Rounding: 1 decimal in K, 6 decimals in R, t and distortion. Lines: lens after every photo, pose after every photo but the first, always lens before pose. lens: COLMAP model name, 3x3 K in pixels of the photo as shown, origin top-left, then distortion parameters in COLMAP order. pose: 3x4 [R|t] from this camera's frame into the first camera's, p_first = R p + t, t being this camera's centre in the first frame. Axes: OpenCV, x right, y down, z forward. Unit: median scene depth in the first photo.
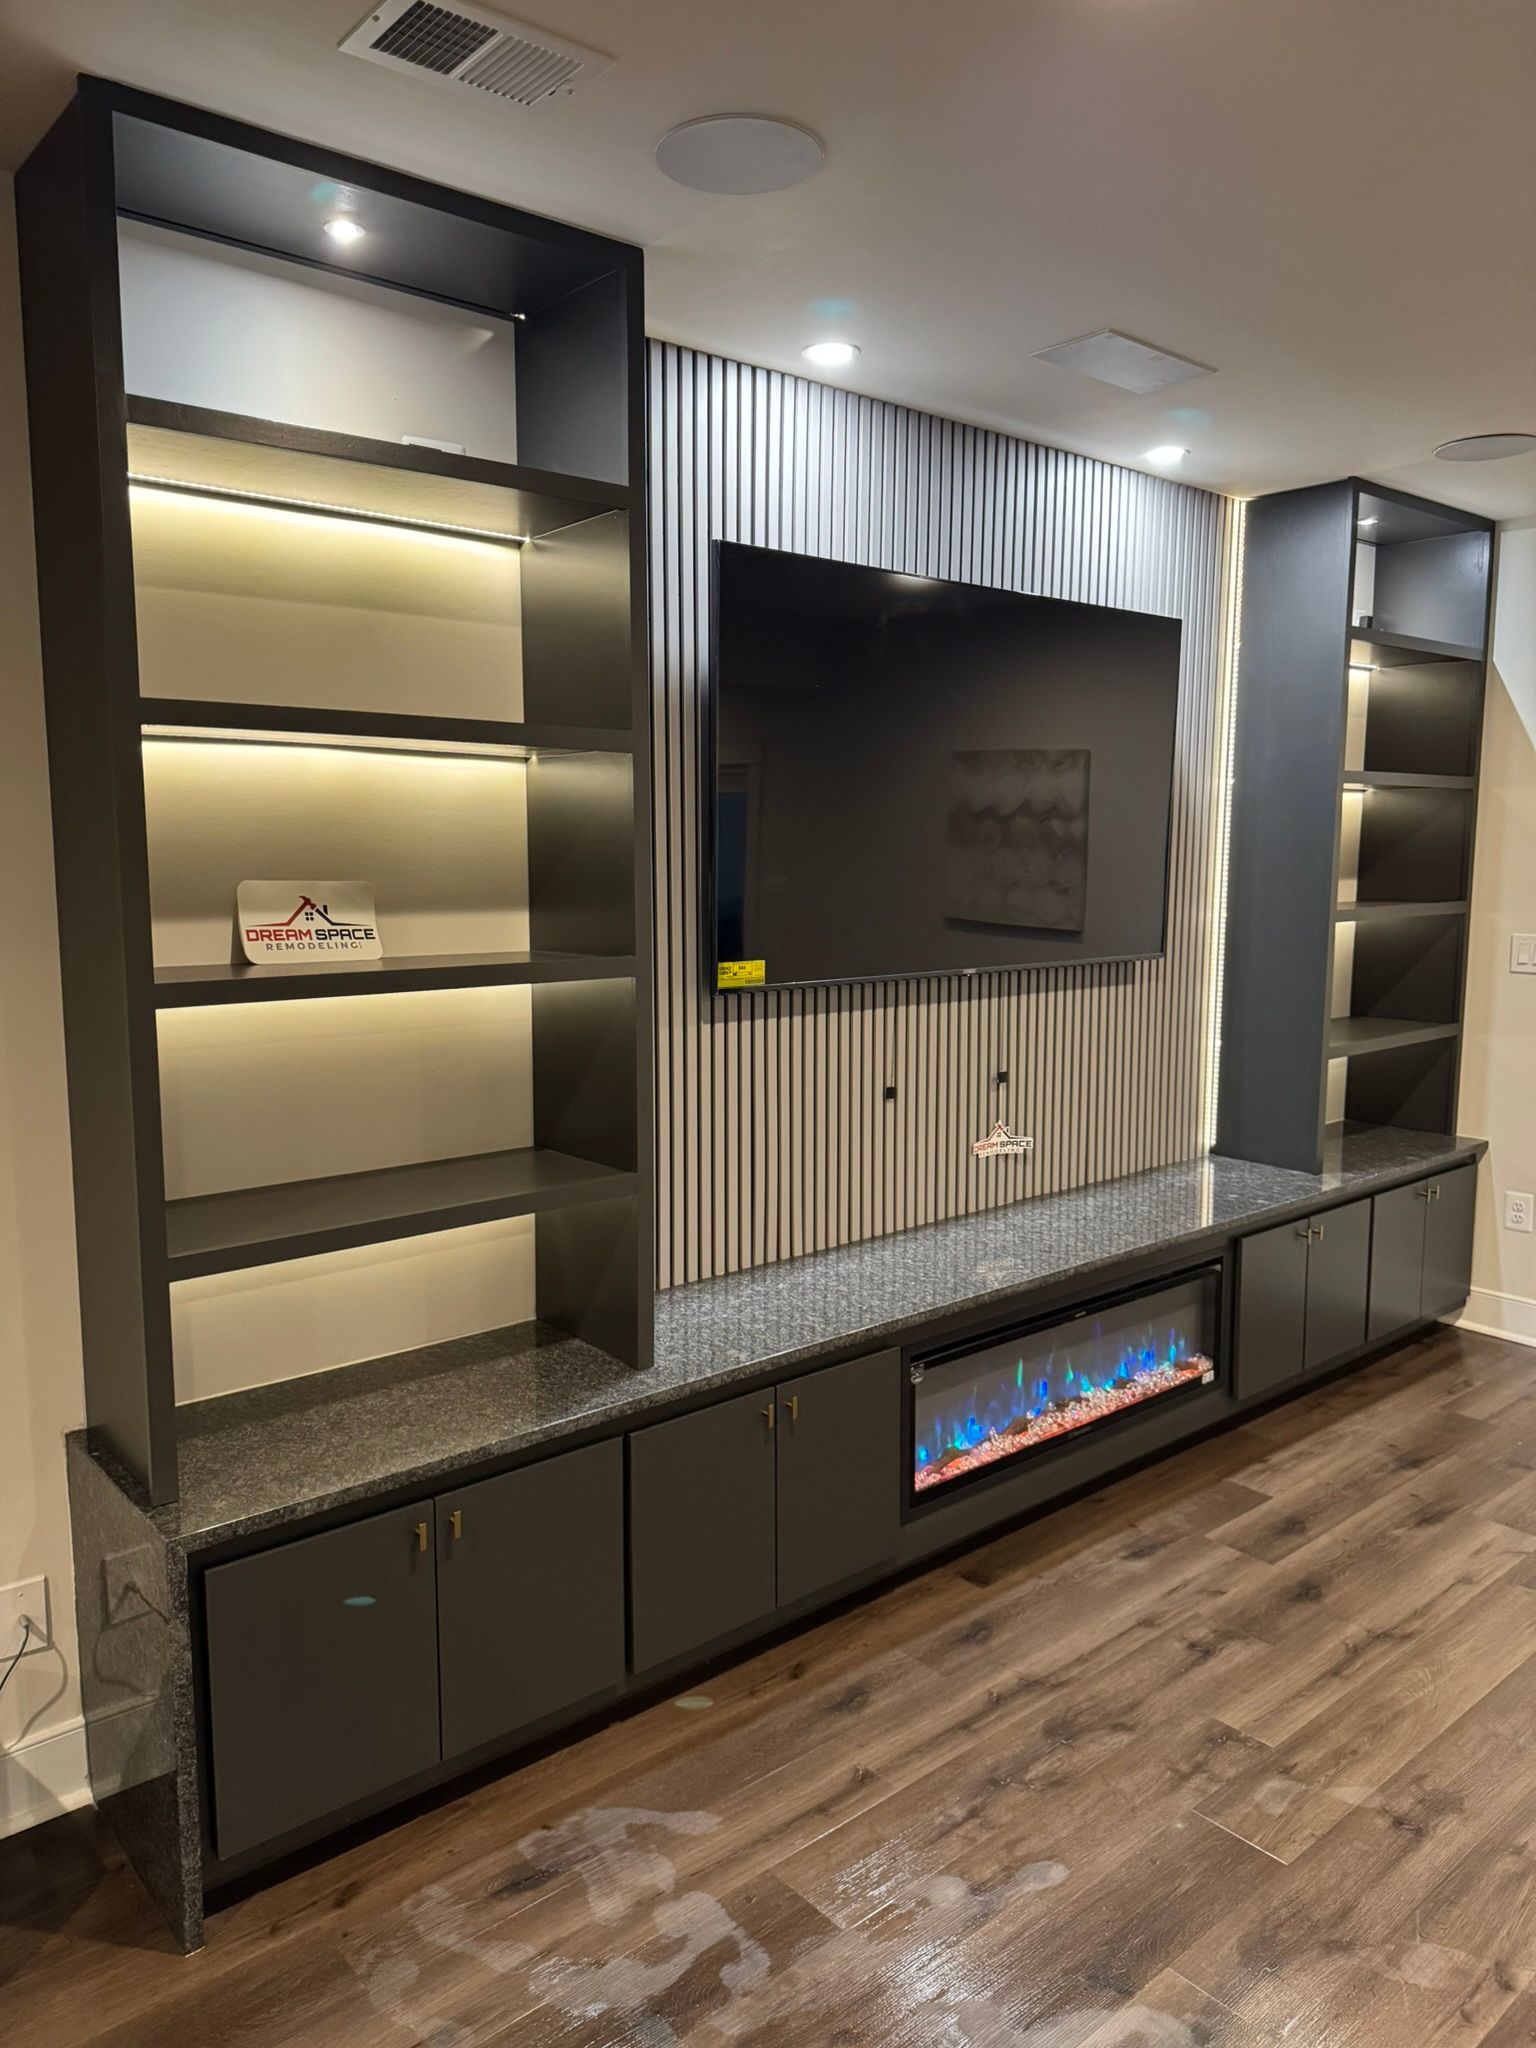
lens RADIAL K [[1439.7, 0, 768.7], [0, 1439.7, 1034.7], [0, 0, 1]] dist [0.048649, -0.052546]
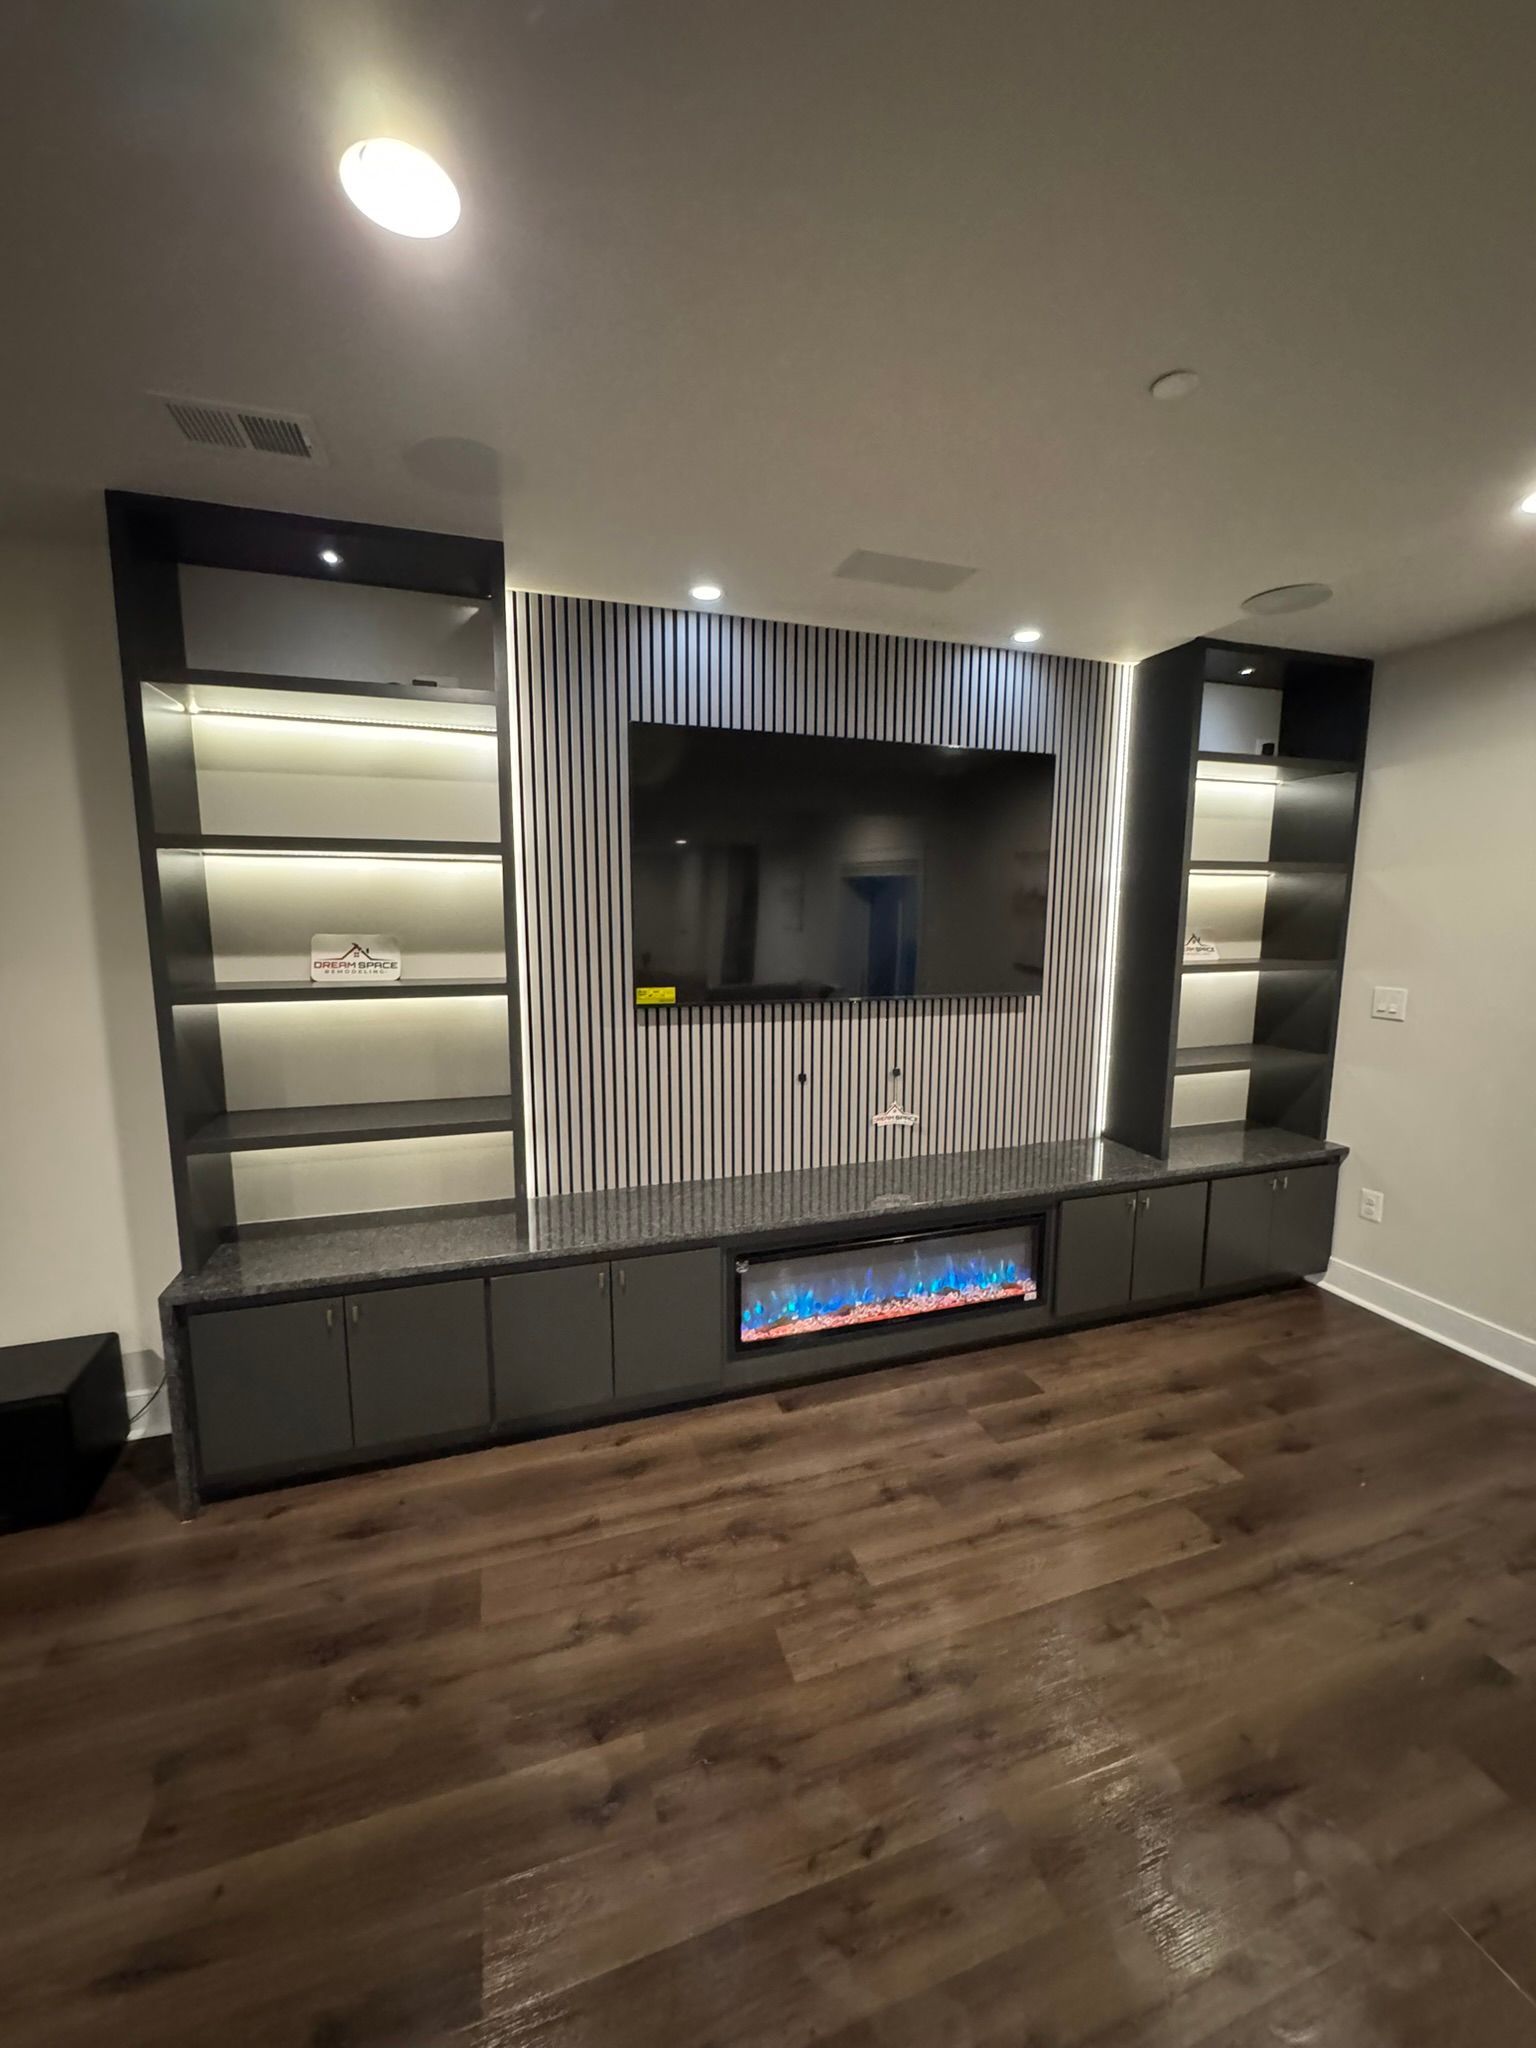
lens RADIAL K [[808.5, 0, 768.6], [0, 808.5, 1026.9], [0, 0, 1]] dist [0.001175, -0.003526]
pose [[0.927466, 0.056945, -0.369547, 0.424643], [-0.052585, 0.998377, 0.021870, -0.034526], [0.370192, -0.000851, 0.928955, 0.222403]]
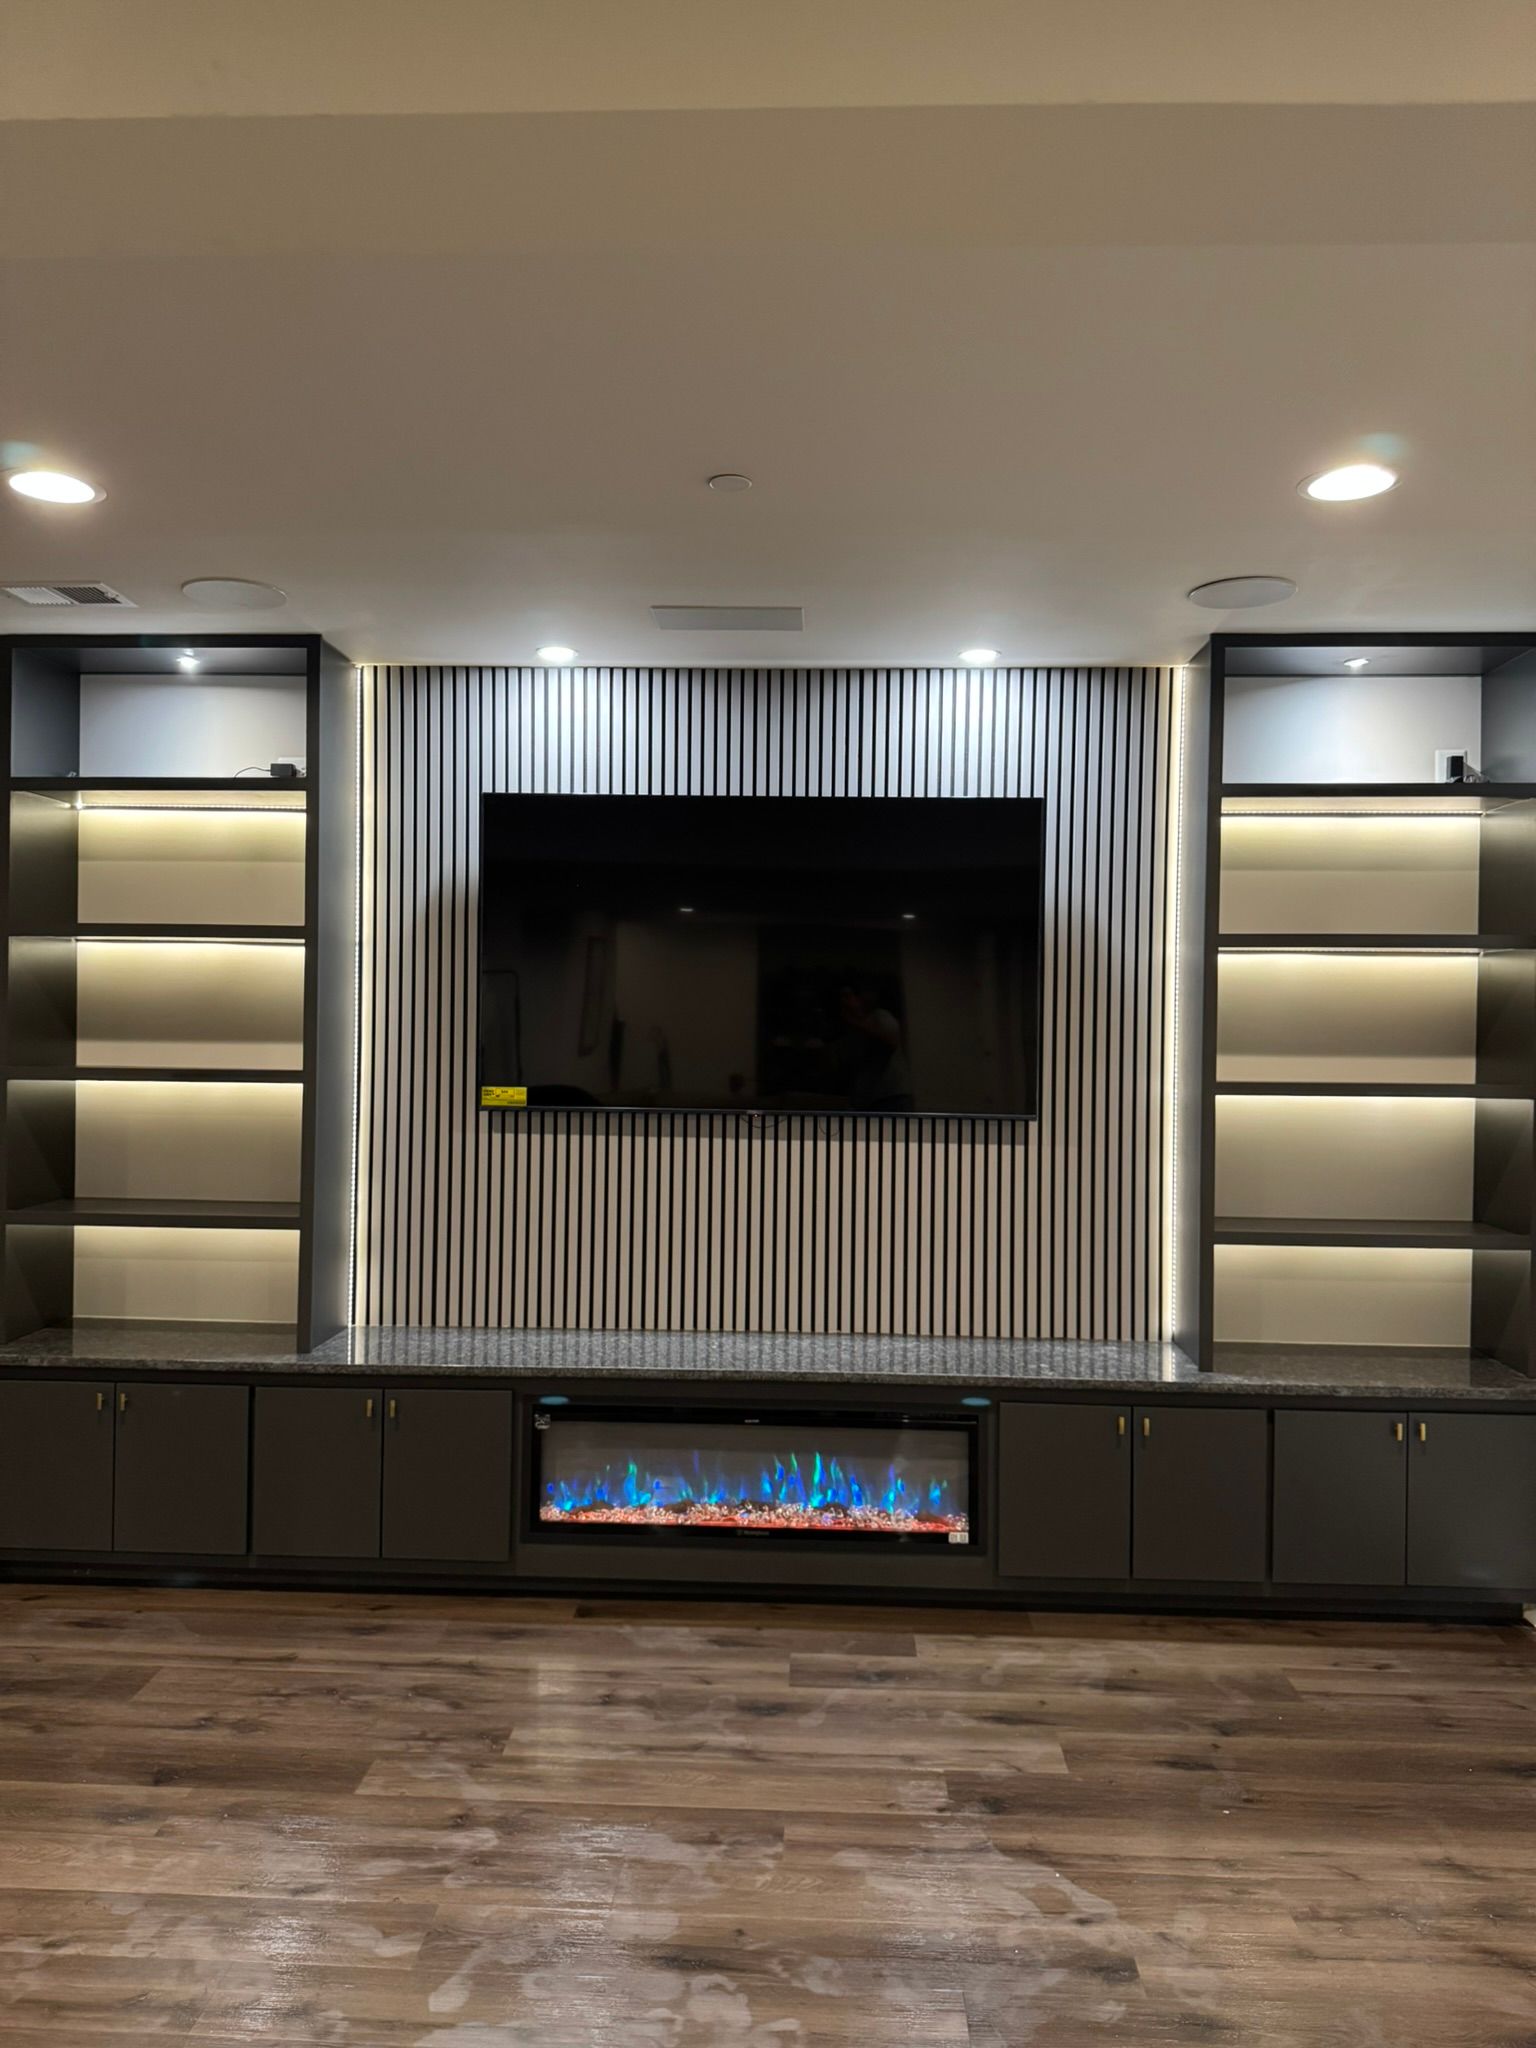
lens RADIAL K [[1441.7, 0, 768.0], [0, 1441.7, 1024.0], [0, 0, 1]] dist [0.043237, -0.059829]
pose [[0.734554, 0.015816, -0.678365, 1.089858], [-0.103283, 0.990685, -0.088741, -0.015903], [0.670643, 0.135249, 0.729346, 0.166034]]
